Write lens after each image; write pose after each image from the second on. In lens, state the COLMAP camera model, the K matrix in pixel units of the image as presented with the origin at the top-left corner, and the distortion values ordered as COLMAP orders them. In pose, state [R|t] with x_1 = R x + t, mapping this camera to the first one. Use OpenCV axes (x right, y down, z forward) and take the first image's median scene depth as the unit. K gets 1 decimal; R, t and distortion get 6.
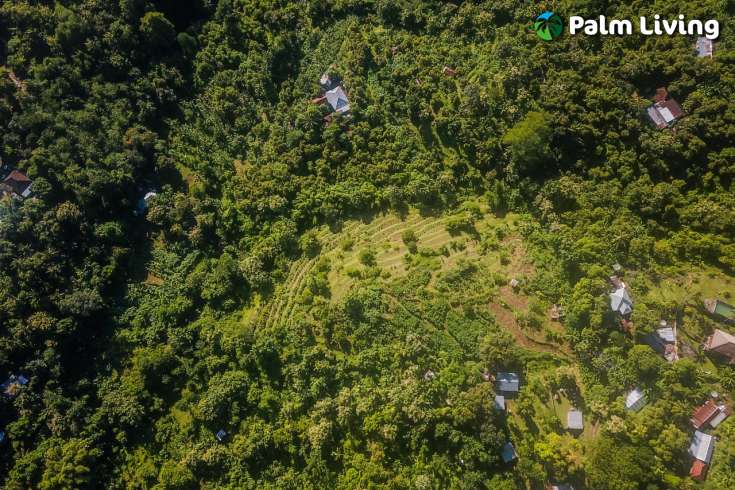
lens RADIAL K [[602.0, 0, 366.5], [0, 602.0, 245.1], [0, 0, 1]] dist [-0.002969, 0.005749]
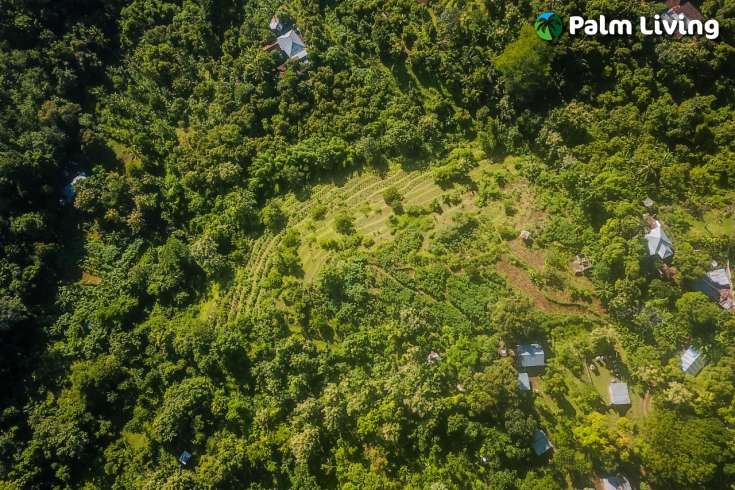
lens RADIAL K [[602.0, 0, 367.9], [0, 602.0, 245.0], [0, 0, 1]] dist [-0.002969, 0.005749]
pose [[0.995095, -0.092933, 0.033890, 0.003822], [0.093145, 0.995641, -0.004724, 0.056364], [-0.033304, 0.007857, 0.999414, 0.177362]]
